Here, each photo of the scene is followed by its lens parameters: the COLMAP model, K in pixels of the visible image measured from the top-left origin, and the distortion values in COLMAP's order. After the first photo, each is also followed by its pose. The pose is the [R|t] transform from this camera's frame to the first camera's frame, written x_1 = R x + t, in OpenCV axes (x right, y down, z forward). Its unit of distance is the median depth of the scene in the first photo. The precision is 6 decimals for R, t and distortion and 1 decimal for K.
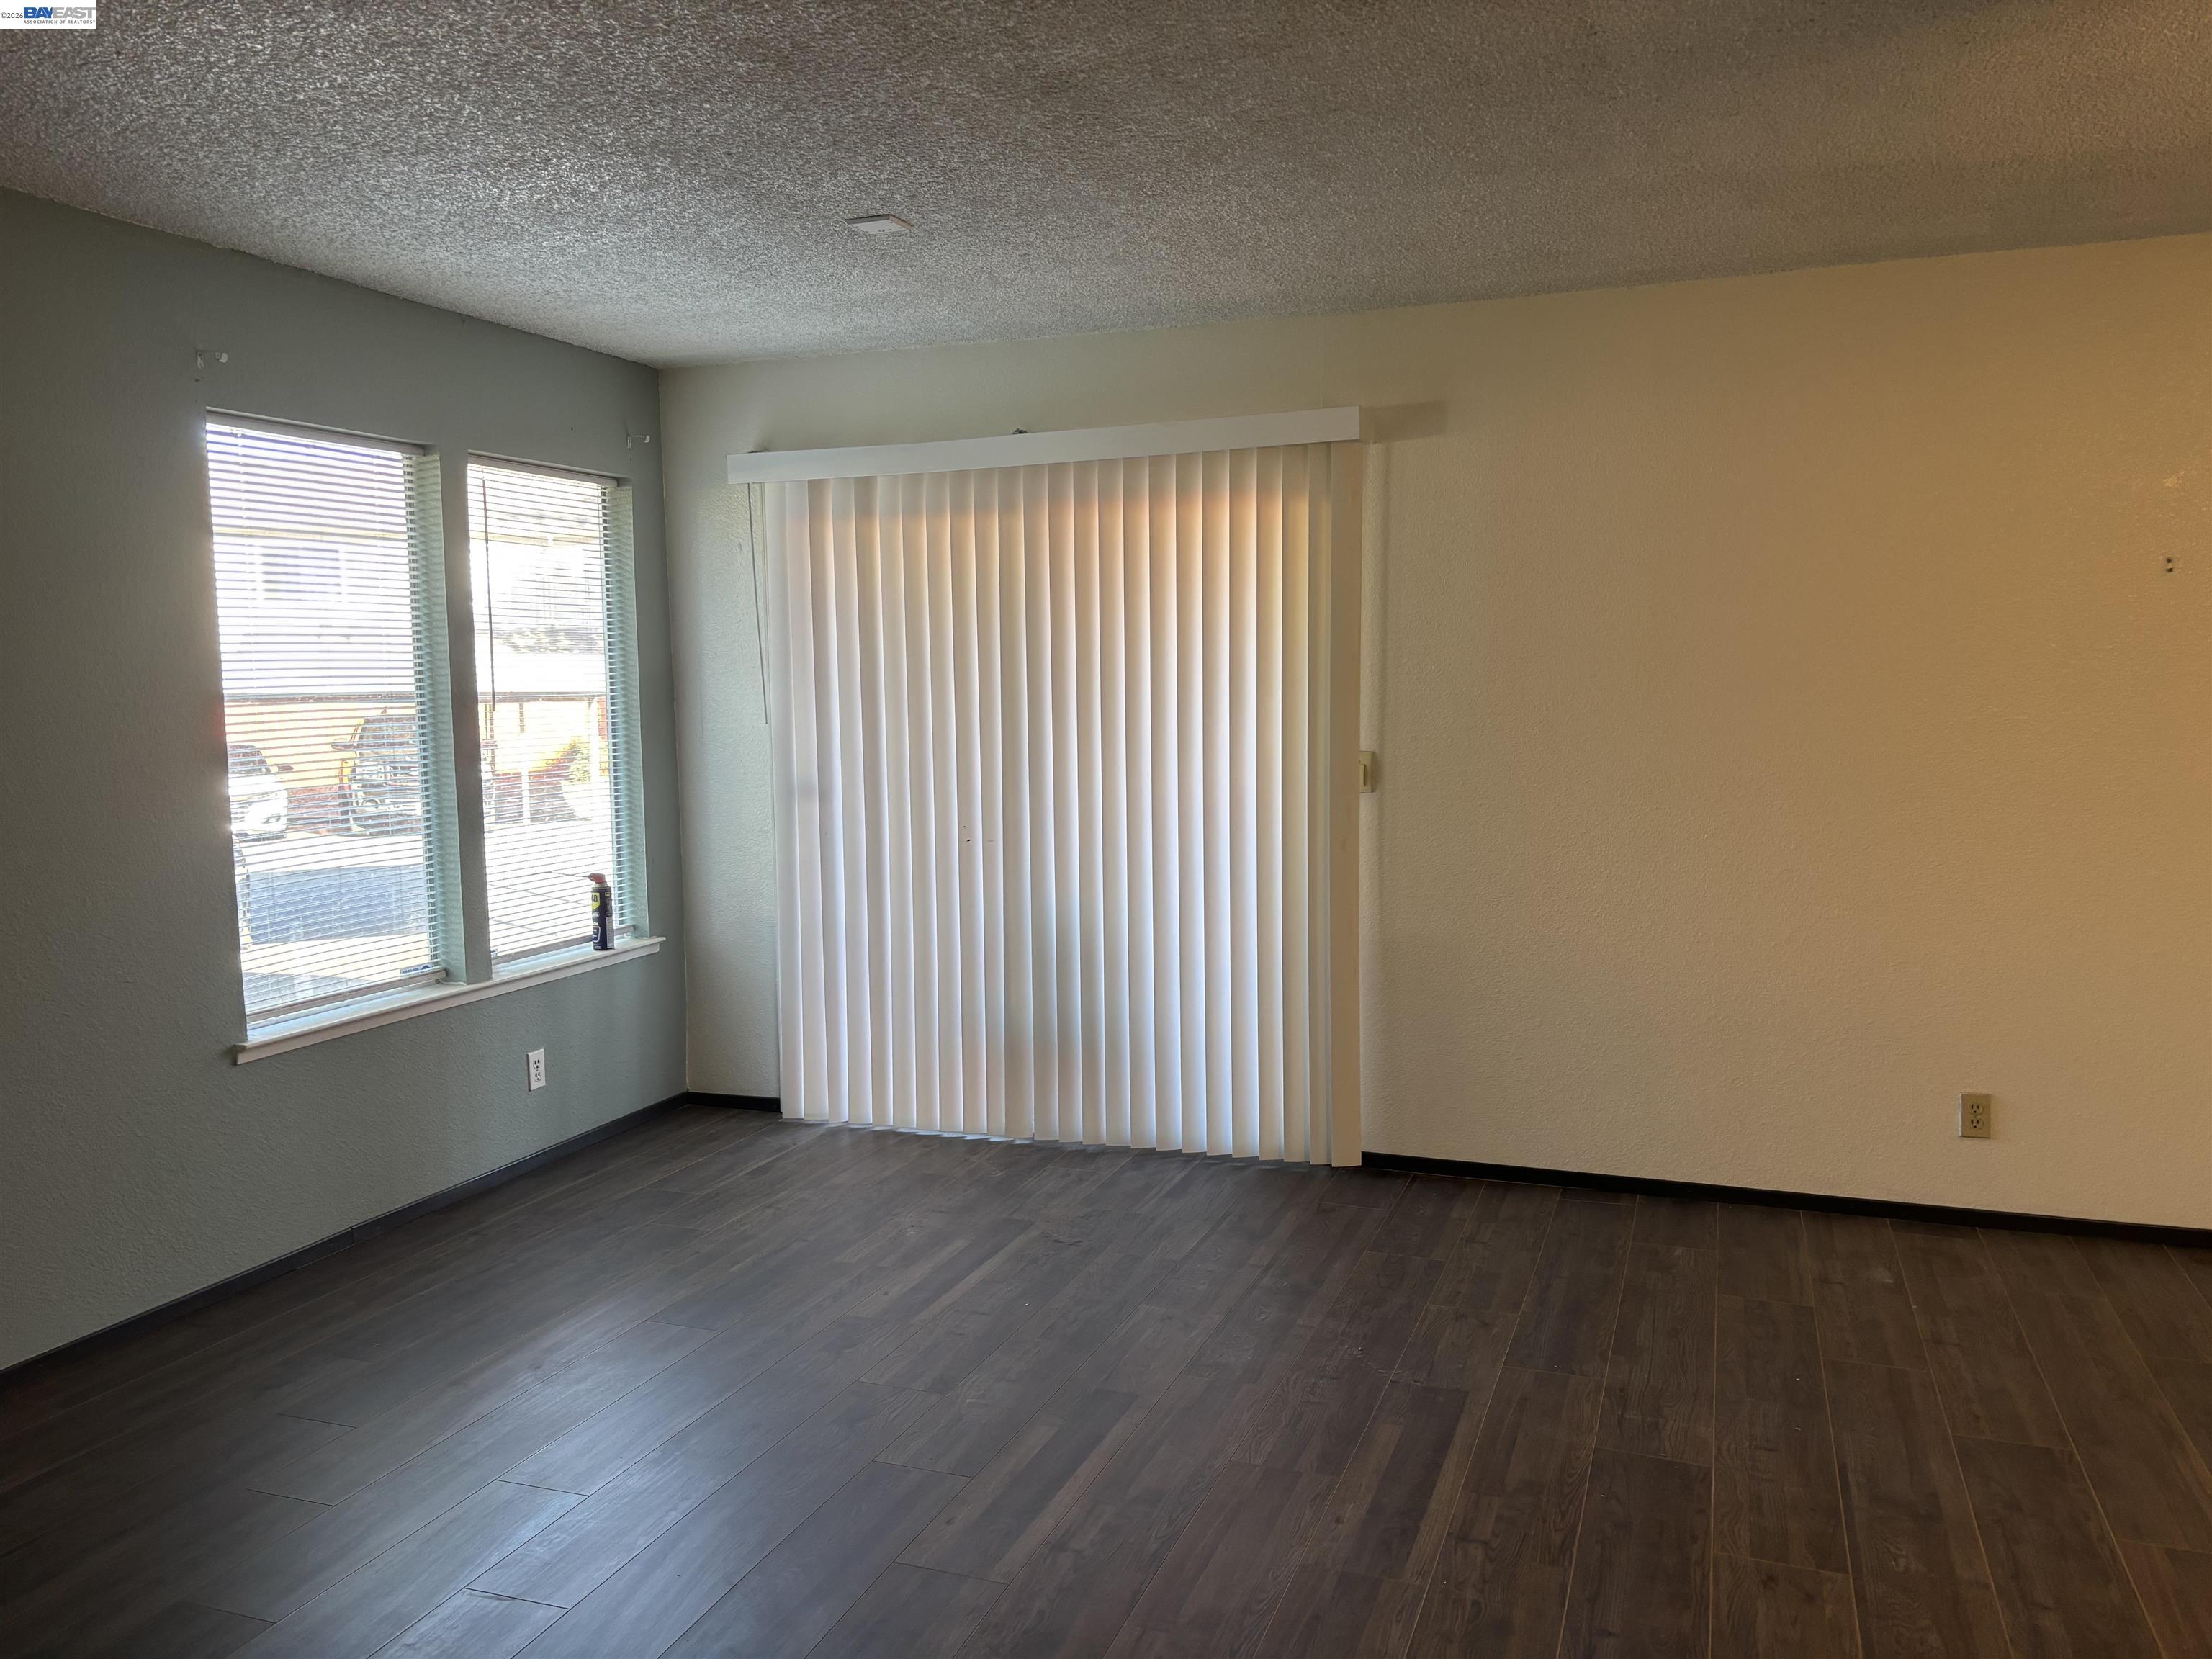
lens RADIAL K [[1673.6, 0, 1085.9], [0, 1673.6, 829.5], [0, 0, 1]] dist [0.035911, -0.010244]
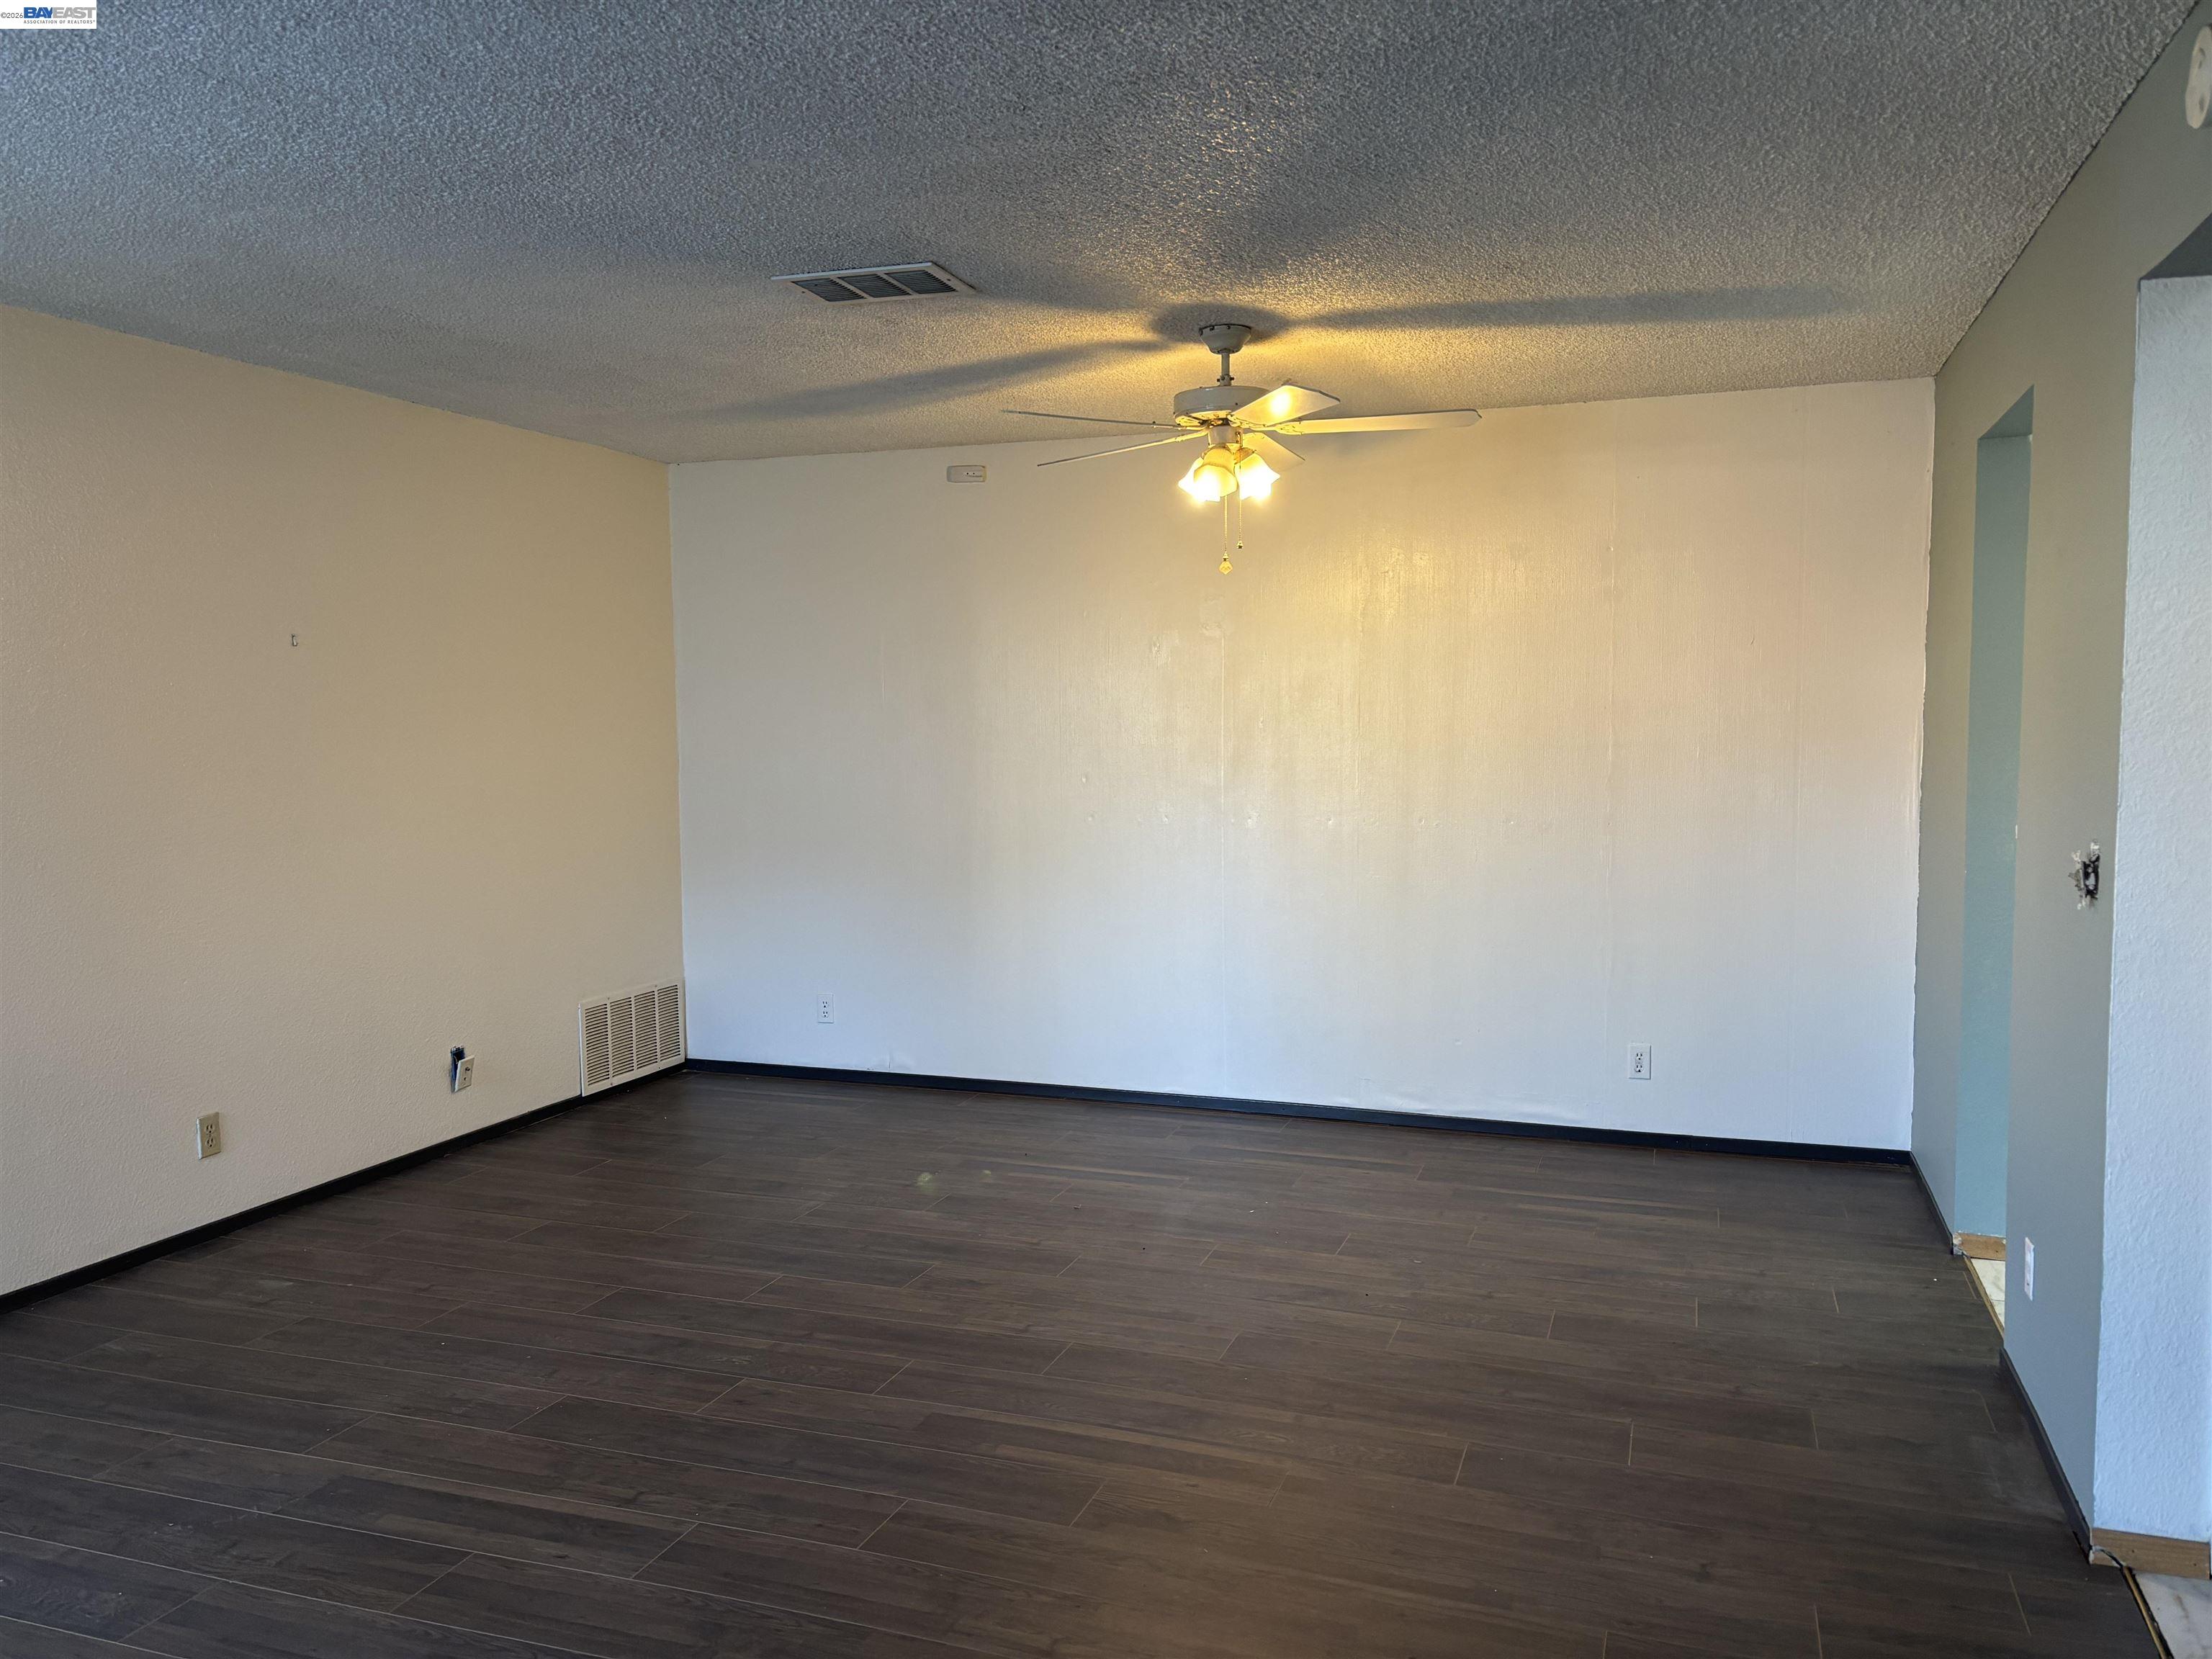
lens RADIAL K [[1673.6, 0, 1100.3], [0, 1673.6, 832.7], [0, 0, 1]] dist [0.035911, -0.010244]
pose [[-0.016231, -0.057994, 0.998185, -0.596263], [0.094681, 0.993741, 0.059275, -0.036329], [-0.995375, 0.095472, -0.010639, 0.457754]]
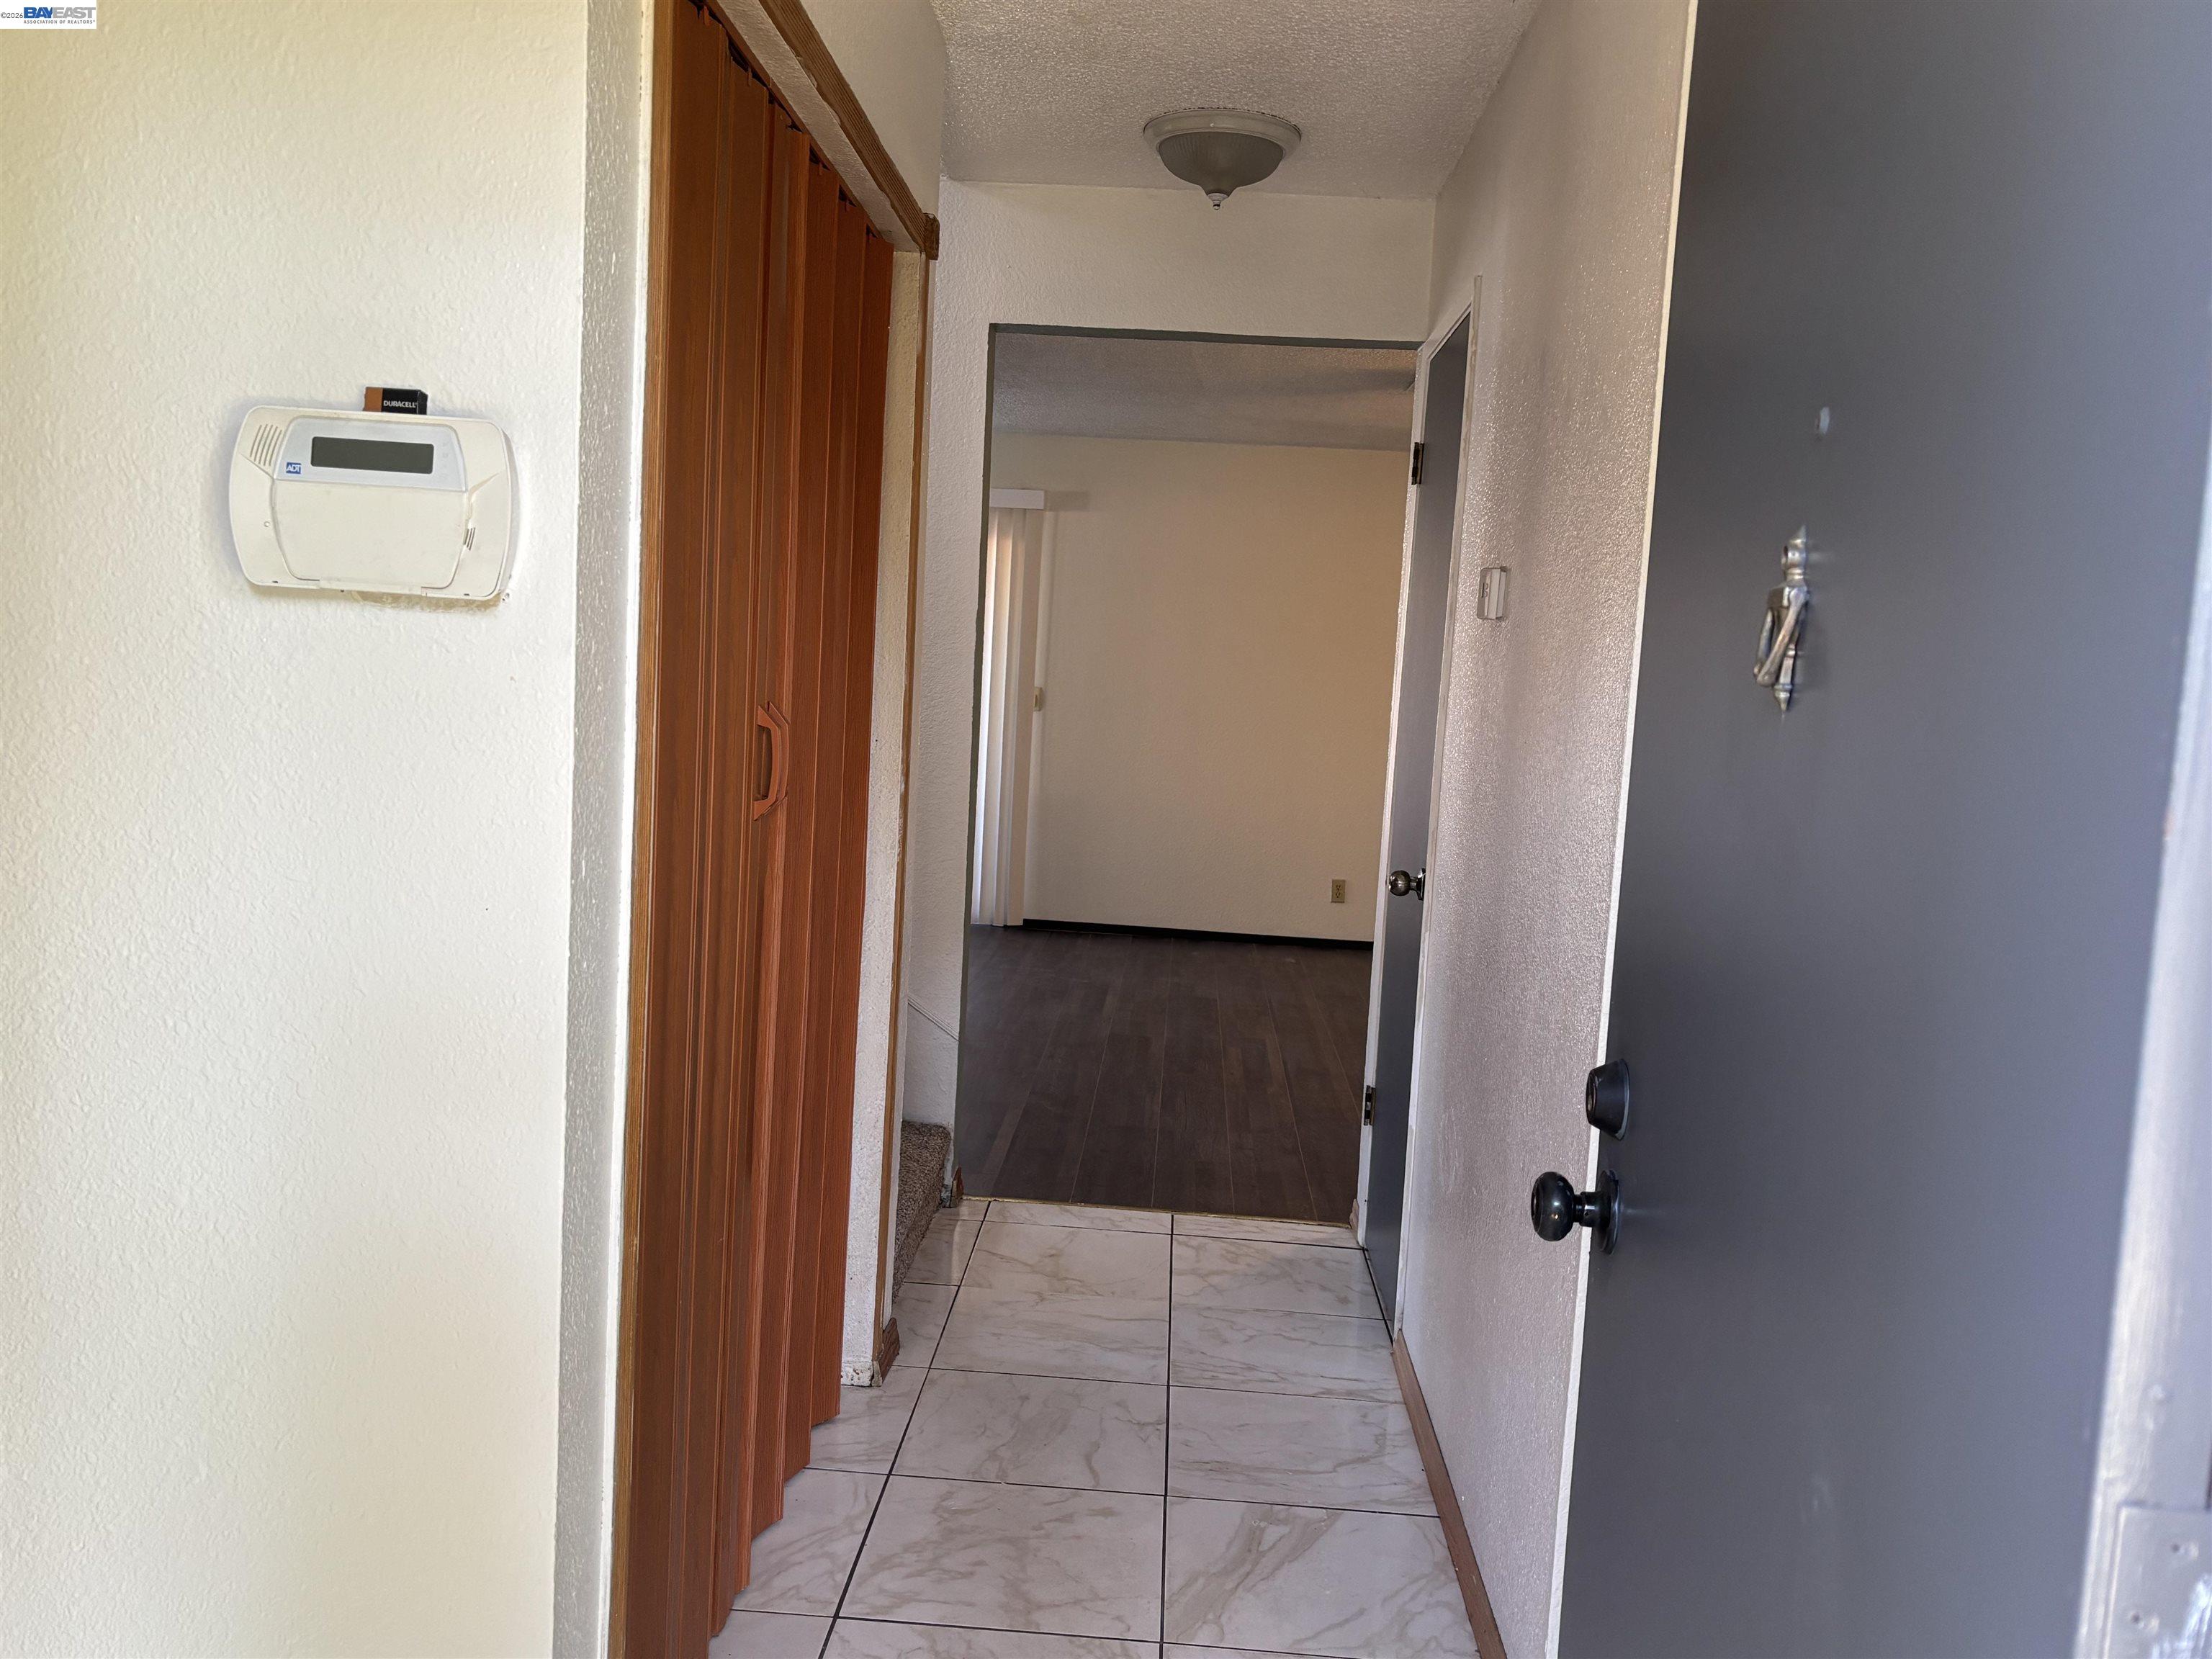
lens RADIAL K [[1780.8, 0, 1108.4], [0, 1780.8, 833.8], [0, 0, 1]] dist [0.071777, -0.047975]
pose [[0.947982, 0.037936, 0.316056, -0.409986], [-0.041412, 0.999133, 0.004285, 0.113402], [-0.315619, -0.017150, 0.948731, -0.940607]]
